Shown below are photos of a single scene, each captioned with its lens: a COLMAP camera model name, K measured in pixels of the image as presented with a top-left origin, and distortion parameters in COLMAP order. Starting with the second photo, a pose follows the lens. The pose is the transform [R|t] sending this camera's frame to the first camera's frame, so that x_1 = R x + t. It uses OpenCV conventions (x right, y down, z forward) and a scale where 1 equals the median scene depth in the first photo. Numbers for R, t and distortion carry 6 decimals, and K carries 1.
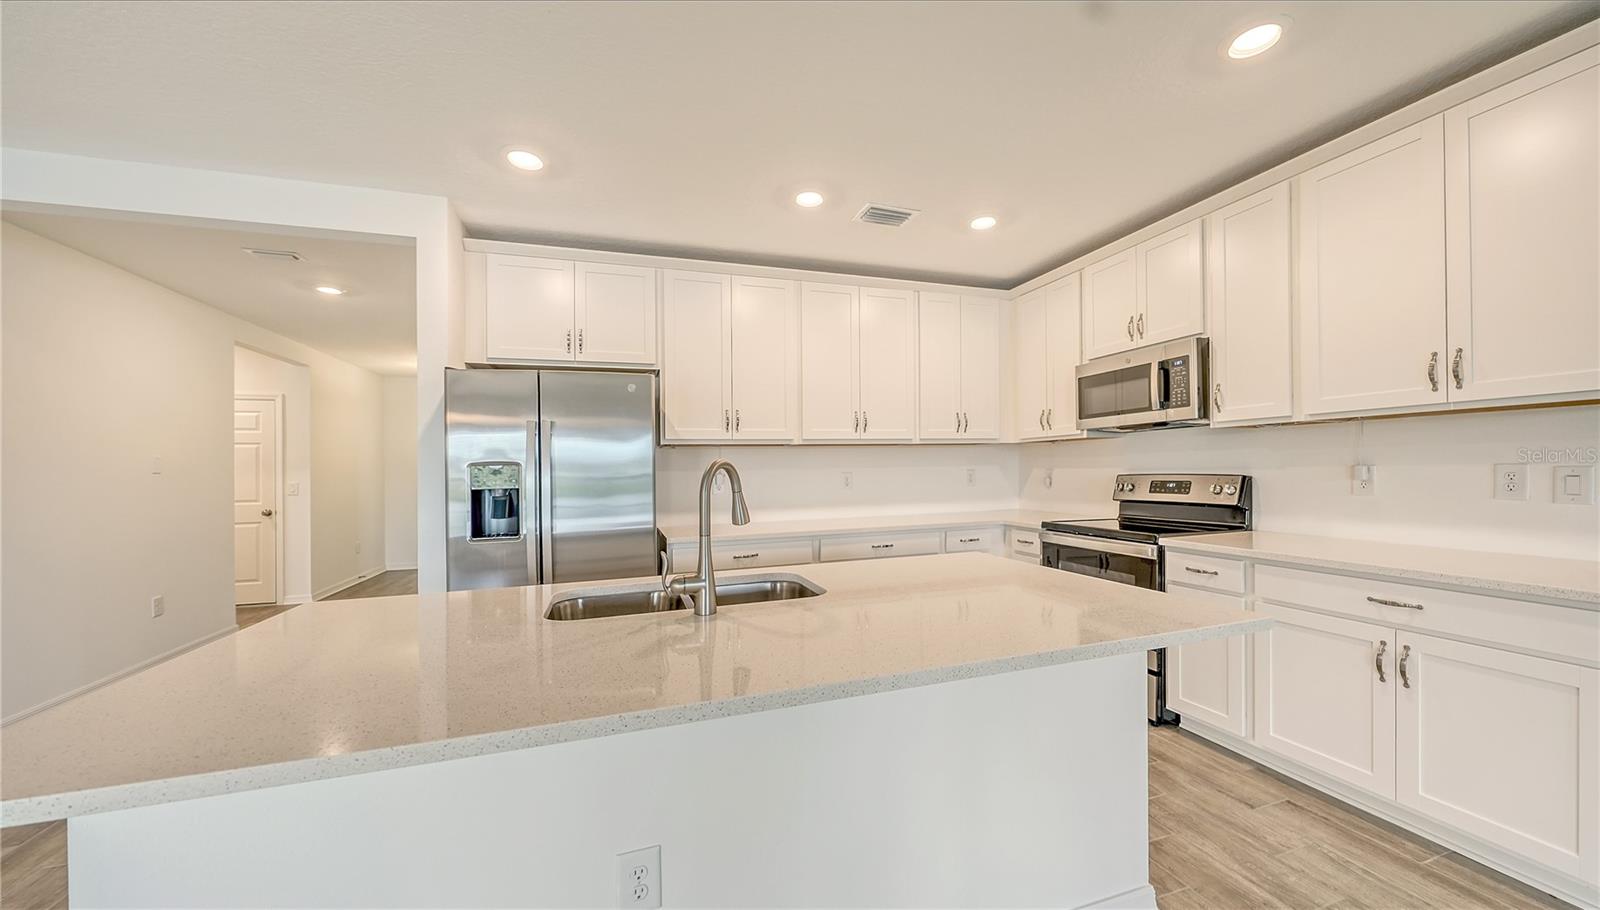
lens RADIAL K [[546.8, 0, 807.5], [0, 546.8, 462.5], [0, 0, 1]] dist [-0.002264, -0.000147]
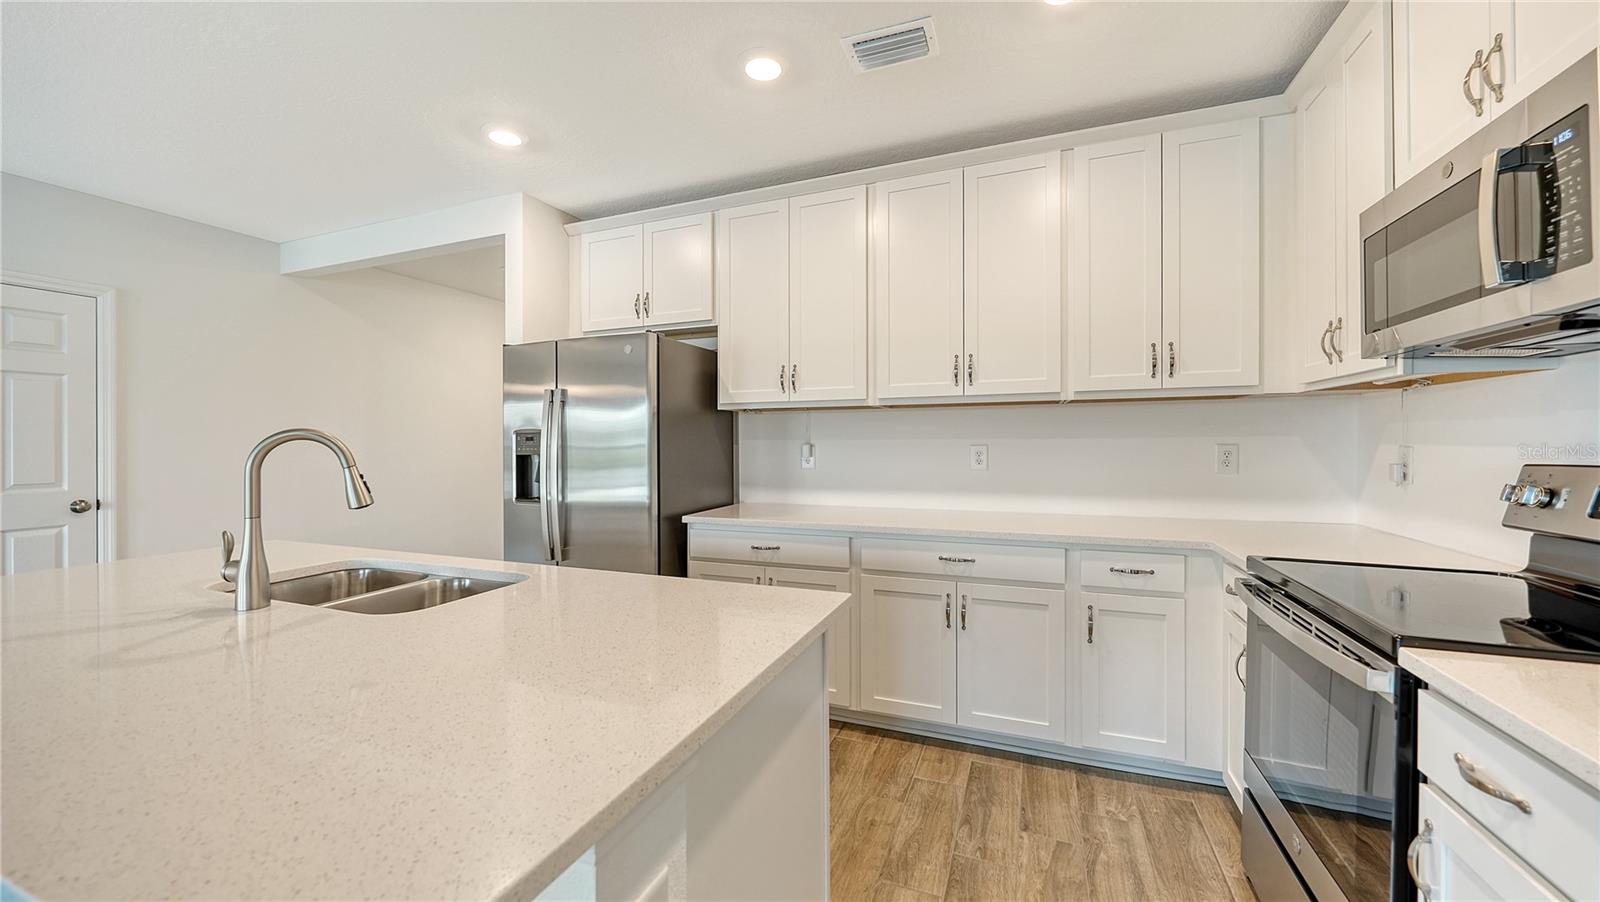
lens RADIAL K [[594.7, 0, 808.8], [0, 594.7, 443.9], [0, 0, 1]] dist [-0.000979, -0.000065]
pose [[0.762478, 0.017758, -0.646770, 0.529953], [-0.000701, 0.999645, 0.026620, -0.003804], [0.647014, -0.019844, 0.762220, 0.392084]]
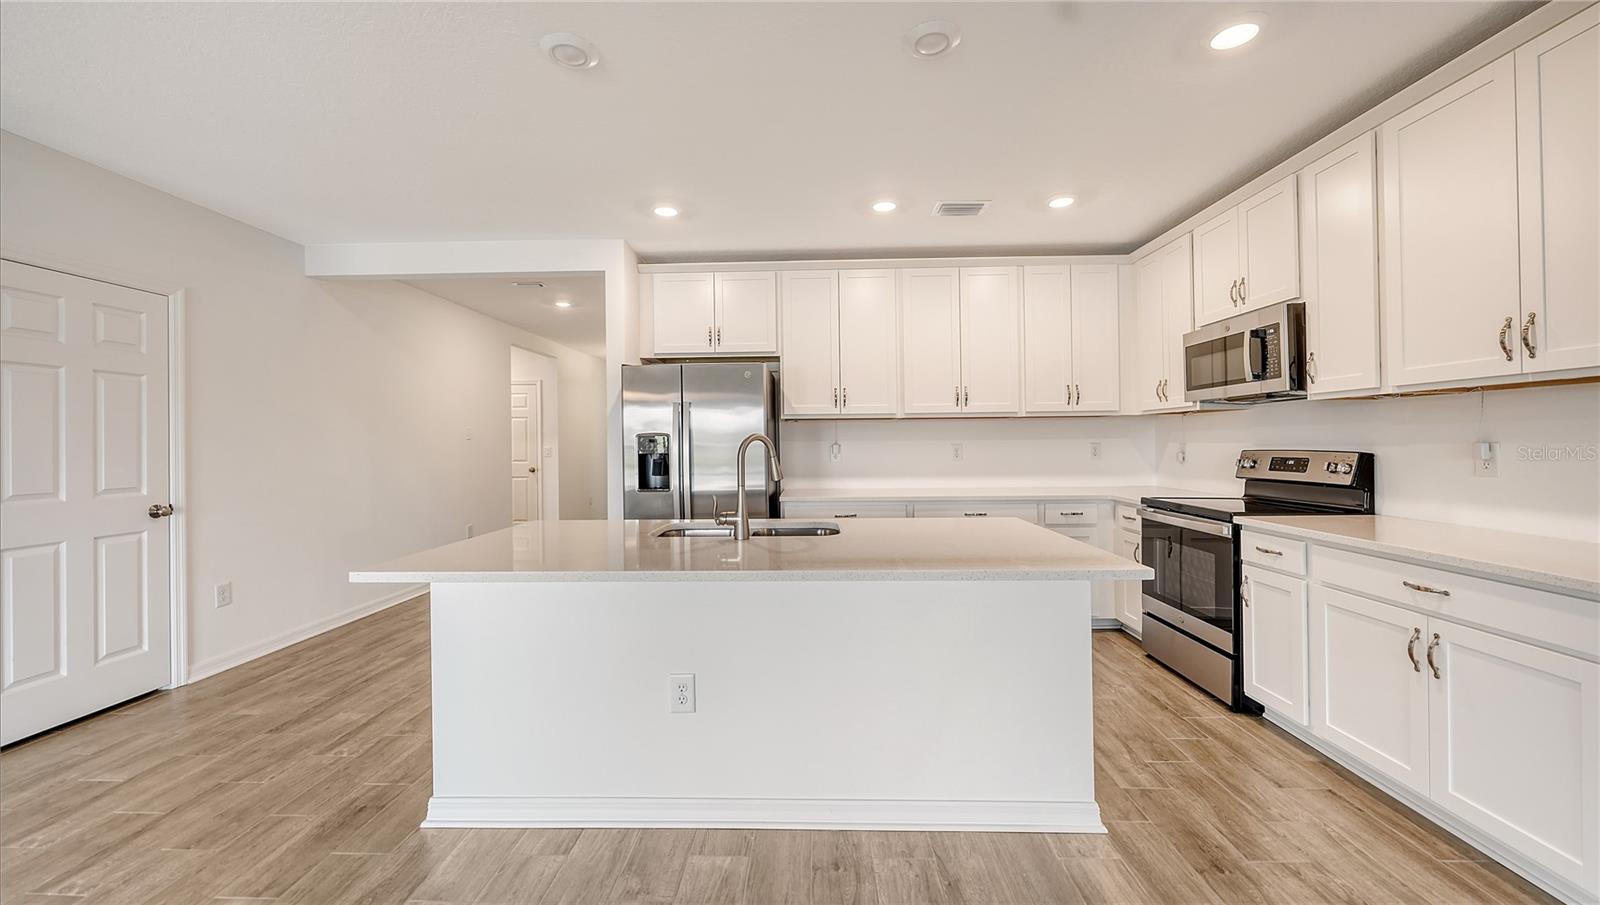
lens RADIAL K [[587.5, 0, 810.3], [0, 587.5, 438.8], [0, 0, 1]] dist [-0.001271, -0.000063]
pose [[0.938674, 0.008174, -0.344709, 0.268166], [-0.004262, 0.999918, 0.012103, -0.006454], [0.344780, -0.009892, 0.938631, -0.205297]]
